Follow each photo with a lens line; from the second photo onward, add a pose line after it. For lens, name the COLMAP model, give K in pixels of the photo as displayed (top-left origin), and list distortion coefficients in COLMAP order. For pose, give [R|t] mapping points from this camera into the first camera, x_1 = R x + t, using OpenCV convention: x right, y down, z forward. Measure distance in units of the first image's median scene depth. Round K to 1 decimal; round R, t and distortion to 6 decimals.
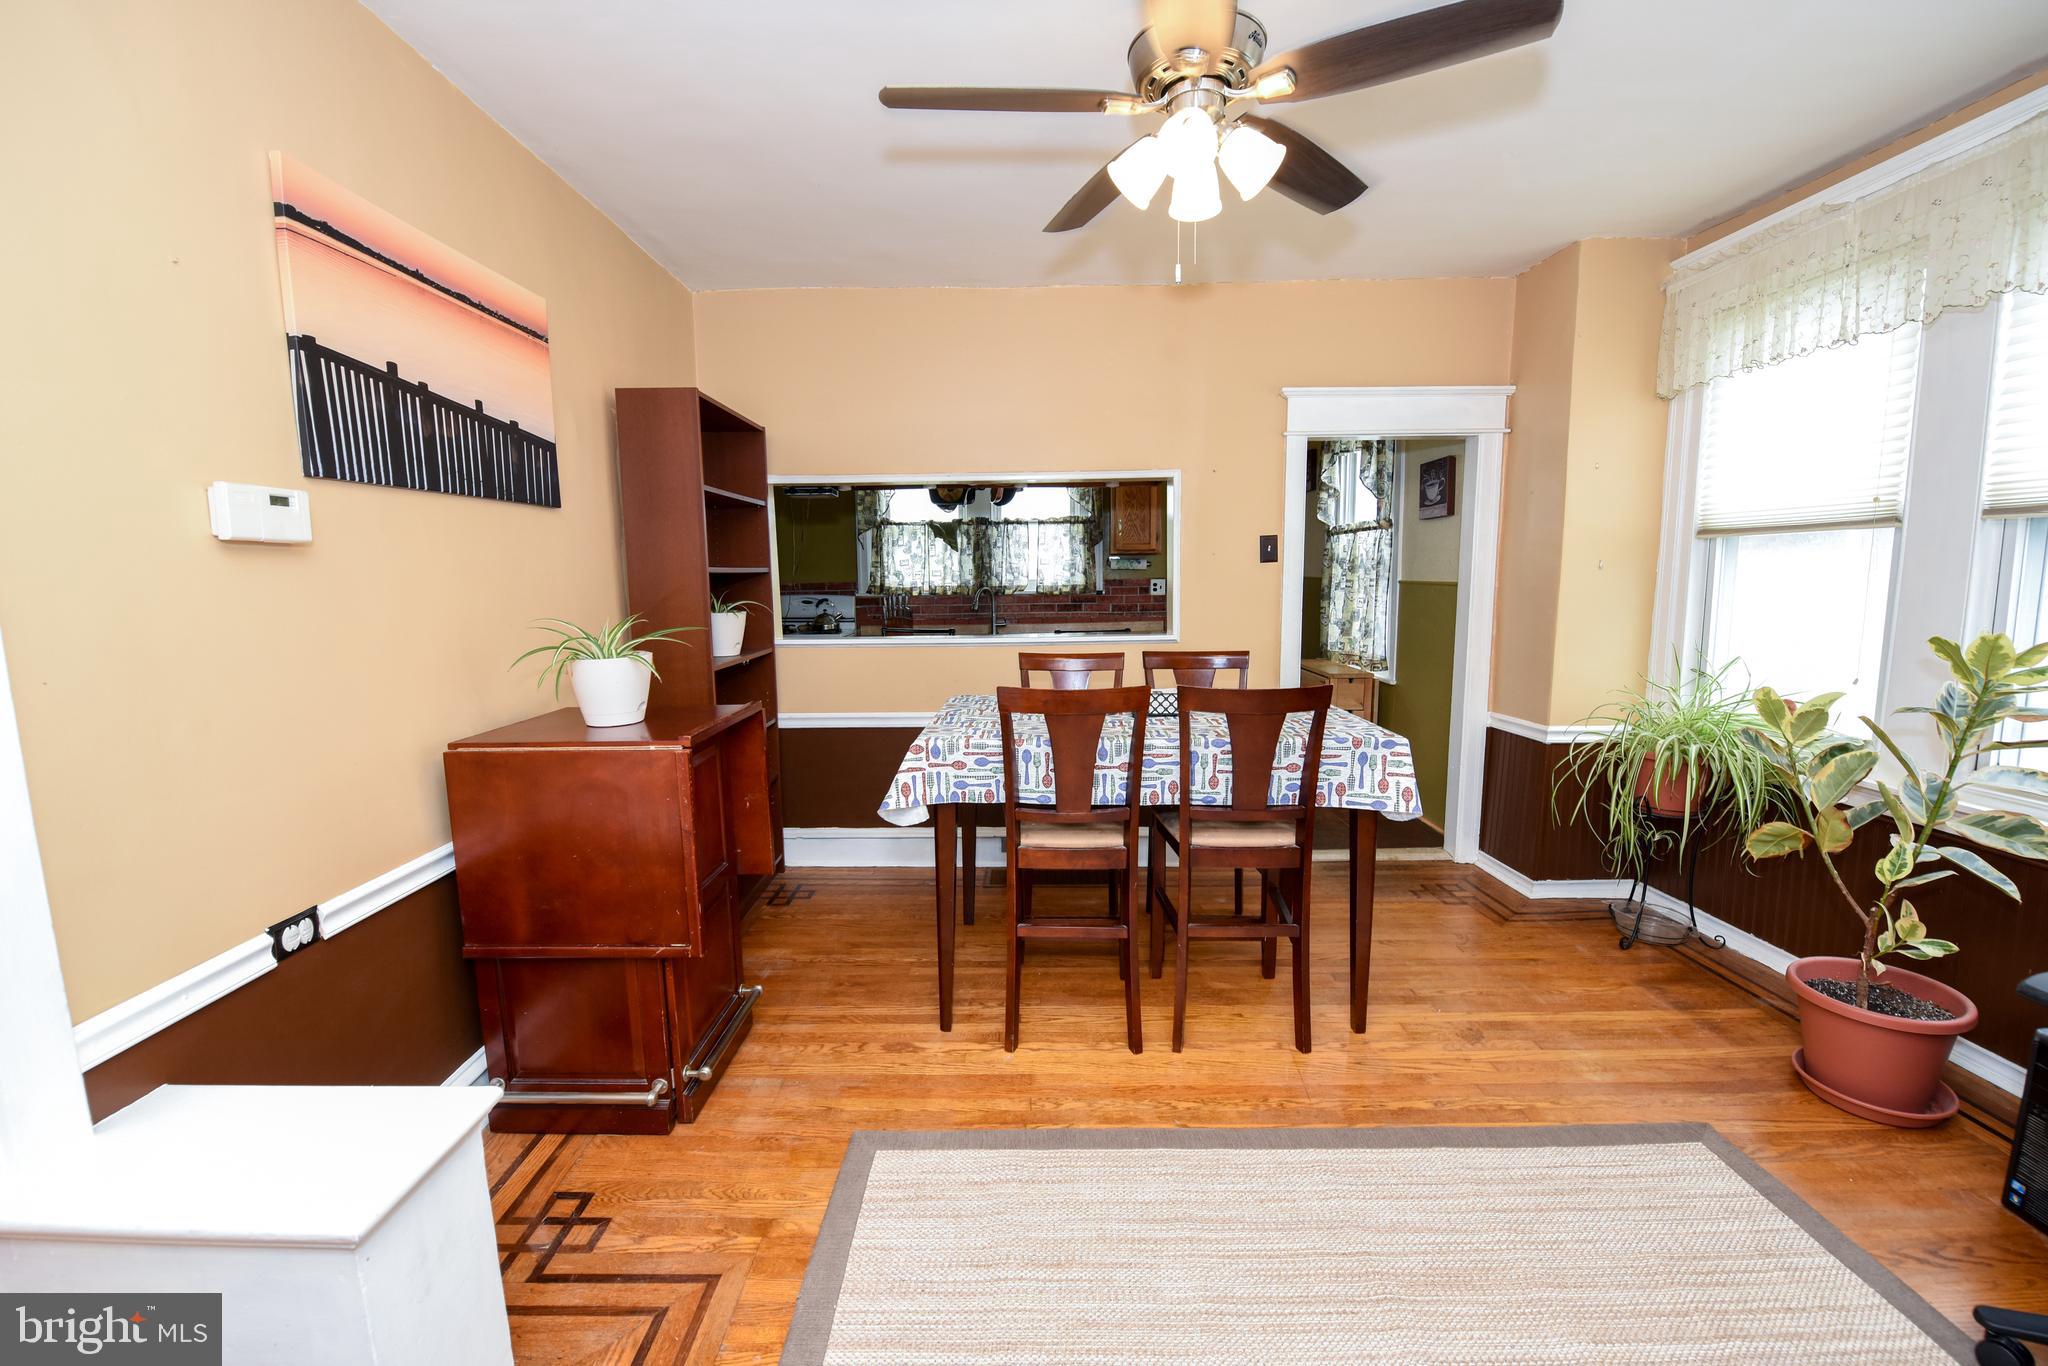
lens RADIAL K [[839.4, 0, 988.7], [0, 839.4, 681.0], [0, 0, 1]] dist [-0.017403, -0.002027]
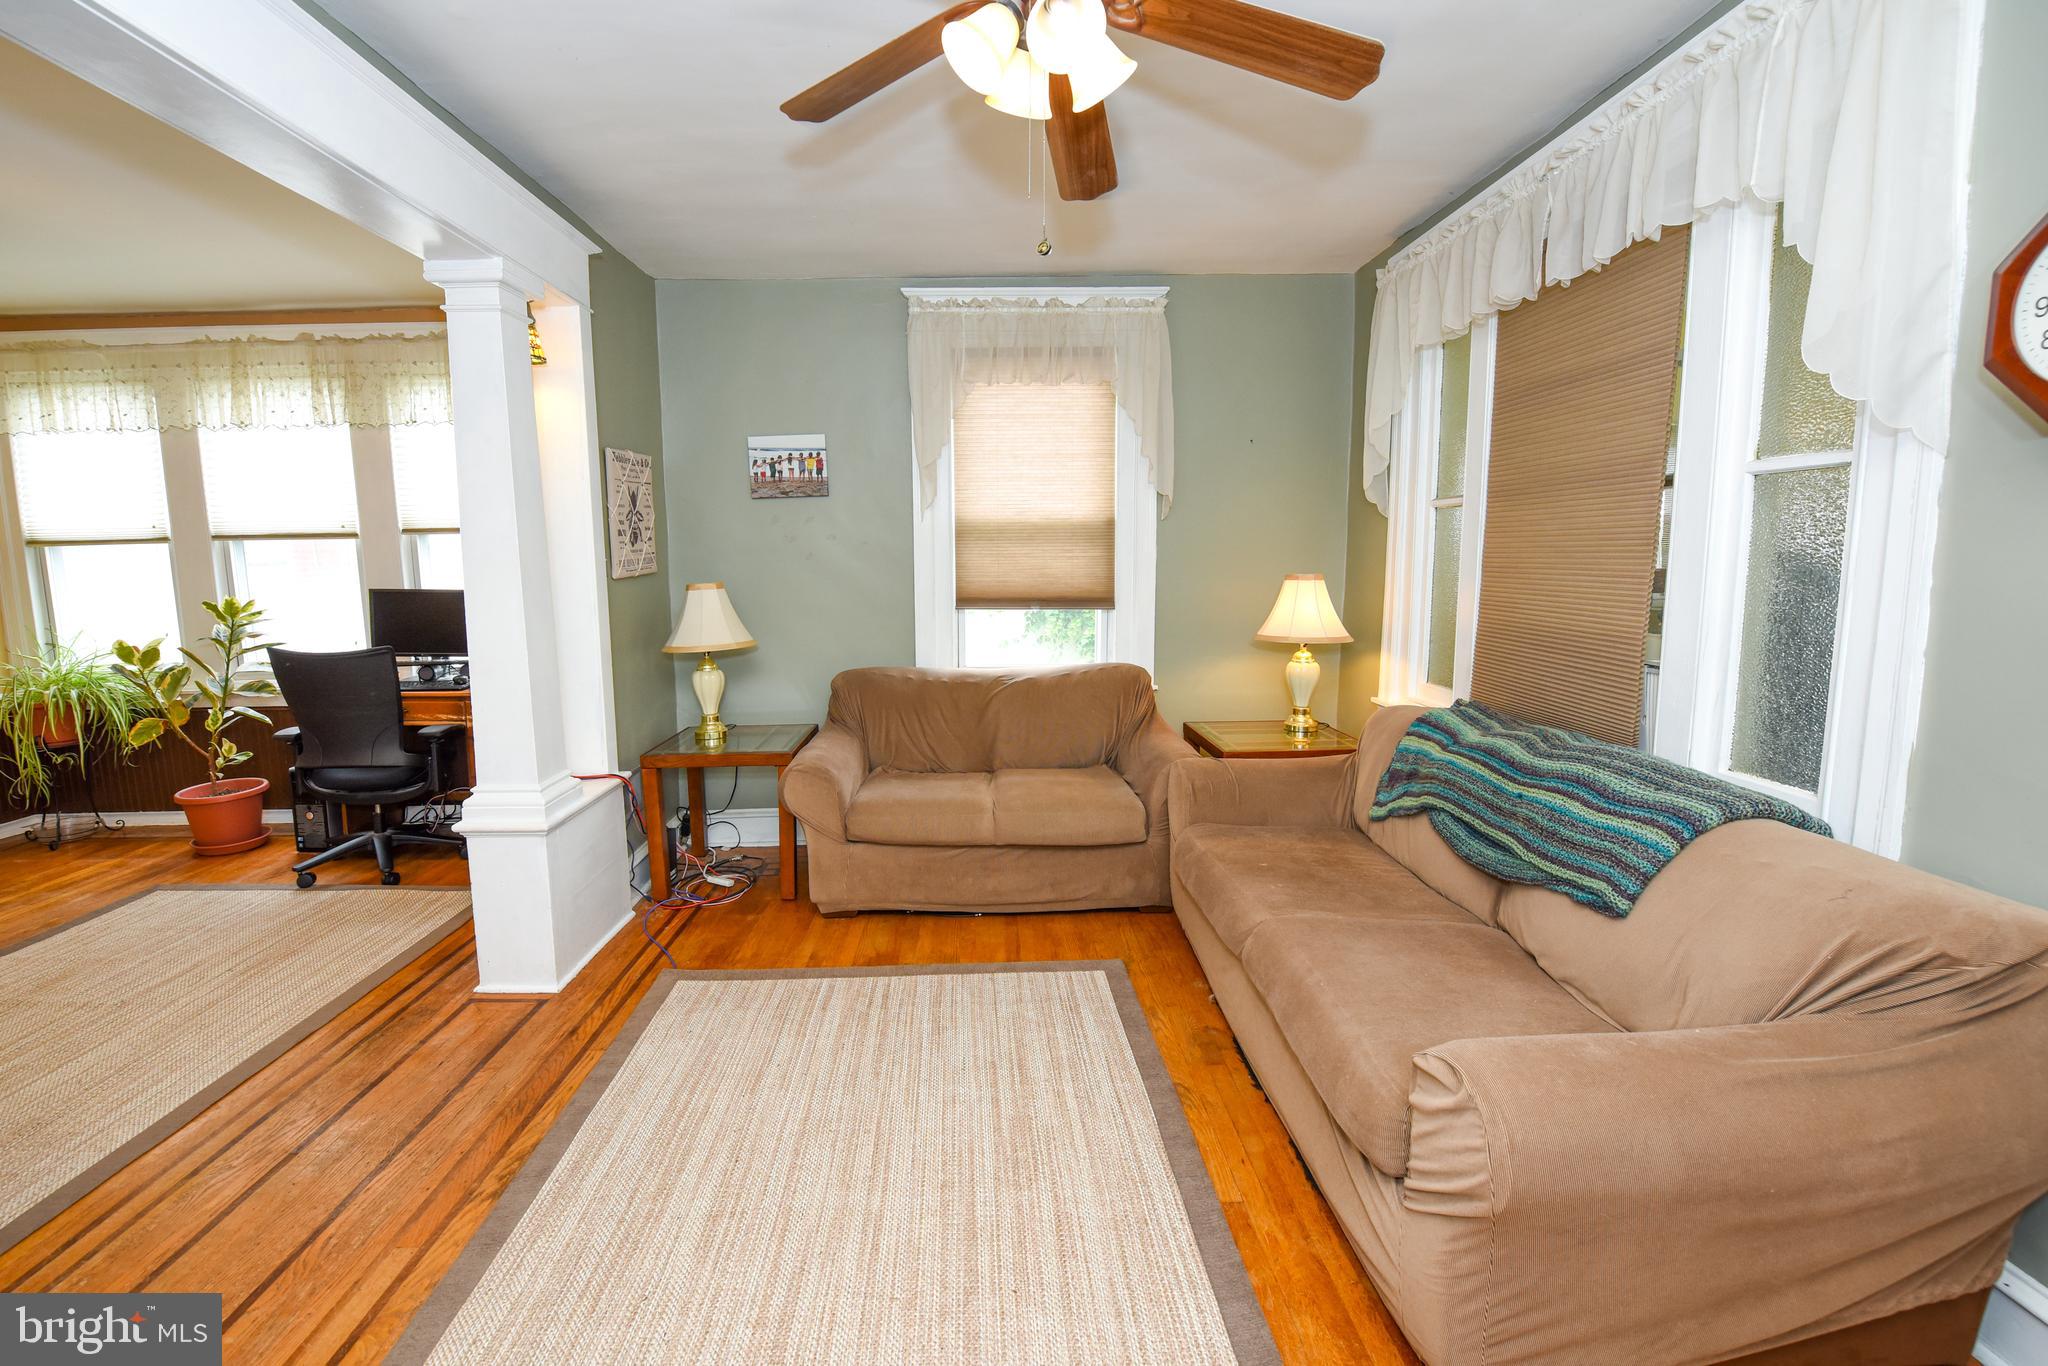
lens RADIAL K [[839.4, 0, 975.7], [0, 839.4, 659.5], [0, 0, 1]] dist [-0.017403, -0.002027]
pose [[-0.051113, -0.107164, 0.992927, -0.786110], [0.135880, 0.984235, 0.113221, 0.092733], [-0.989406, 0.140706, -0.035746, -0.635108]]
